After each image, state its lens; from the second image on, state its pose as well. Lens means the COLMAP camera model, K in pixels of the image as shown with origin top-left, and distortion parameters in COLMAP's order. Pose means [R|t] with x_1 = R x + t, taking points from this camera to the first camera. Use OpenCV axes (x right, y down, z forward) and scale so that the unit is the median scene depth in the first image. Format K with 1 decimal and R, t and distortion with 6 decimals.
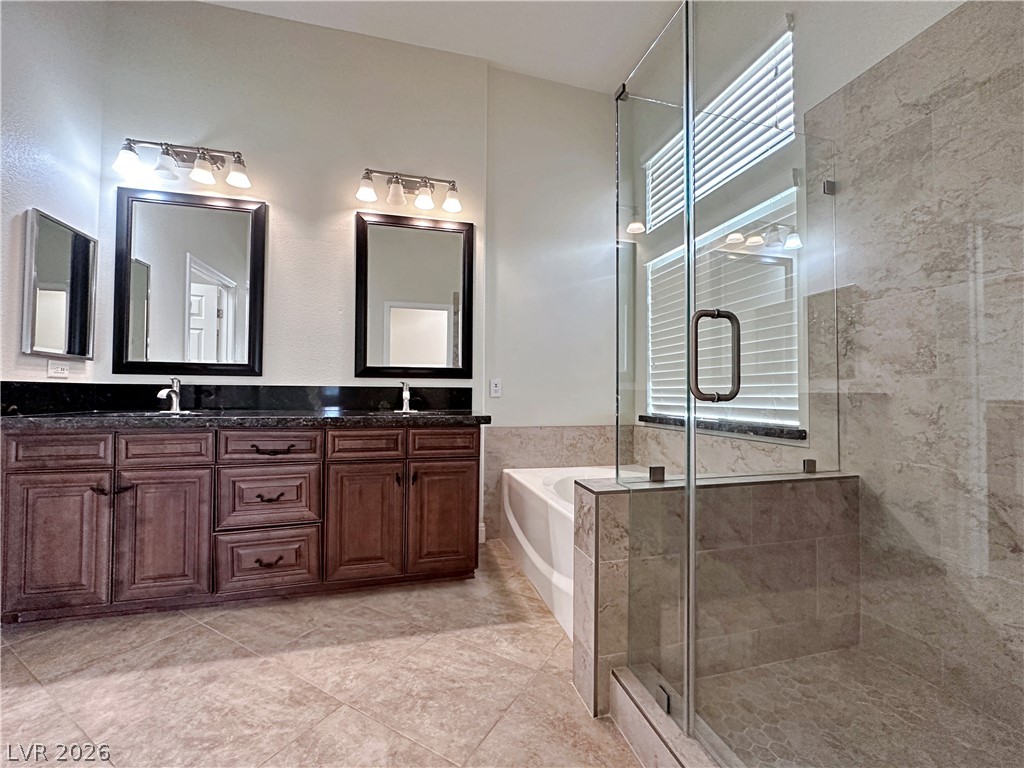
lens RADIAL K [[421.2, 0, 512.0], [0, 421.2, 384.0], [0, 0, 1]] dist [-0.009409, 0.003136]
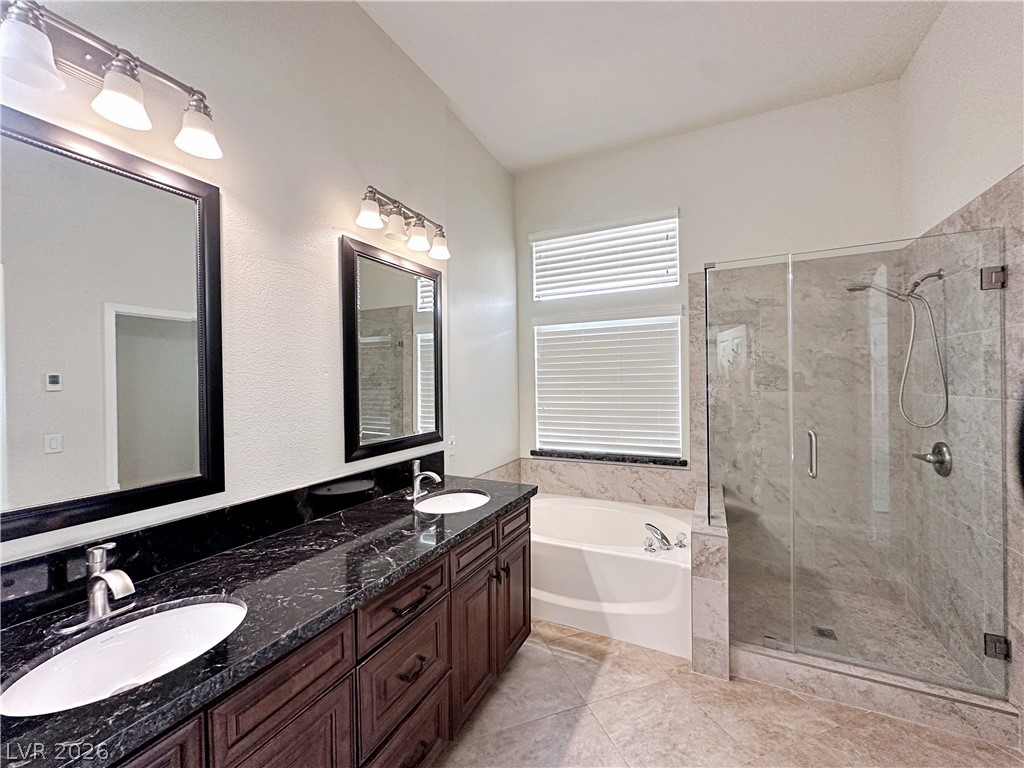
lens RADIAL K [[409.5, 0, 512.3], [0, 409.5, 384.8], [0, 0, 1]] dist [-0.005501, 0.000439]
pose [[0.654013, -0.021432, 0.756180, -0.855883], [0.001314, 0.999629, 0.027195, -0.203585], [-0.756482, -0.016793, 0.653798, 0.375647]]
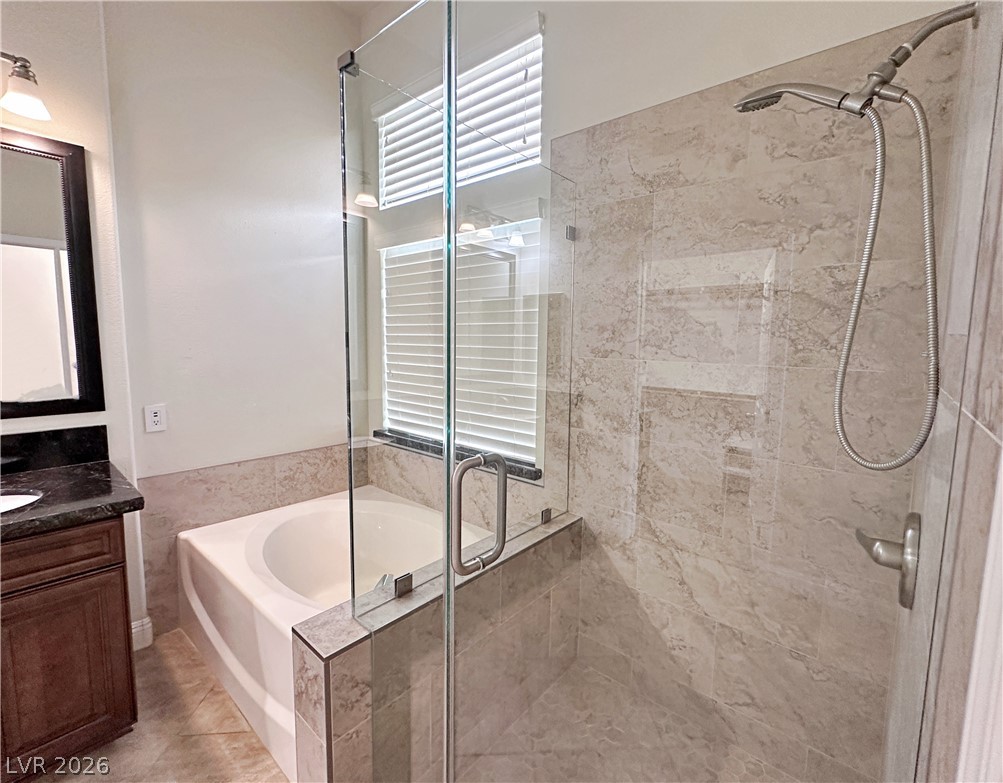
lens RADIAL K [[450.1, 0, 521.5], [0, 450.1, 389.0], [0, 0, 1]] dist [-0.005092, 0.000300]
pose [[0.813546, -0.053430, 0.579040, 0.030982], [-0.026878, 0.991250, 0.129230, -0.186582], [-0.580878, -0.120698, 0.804992, 0.140526]]
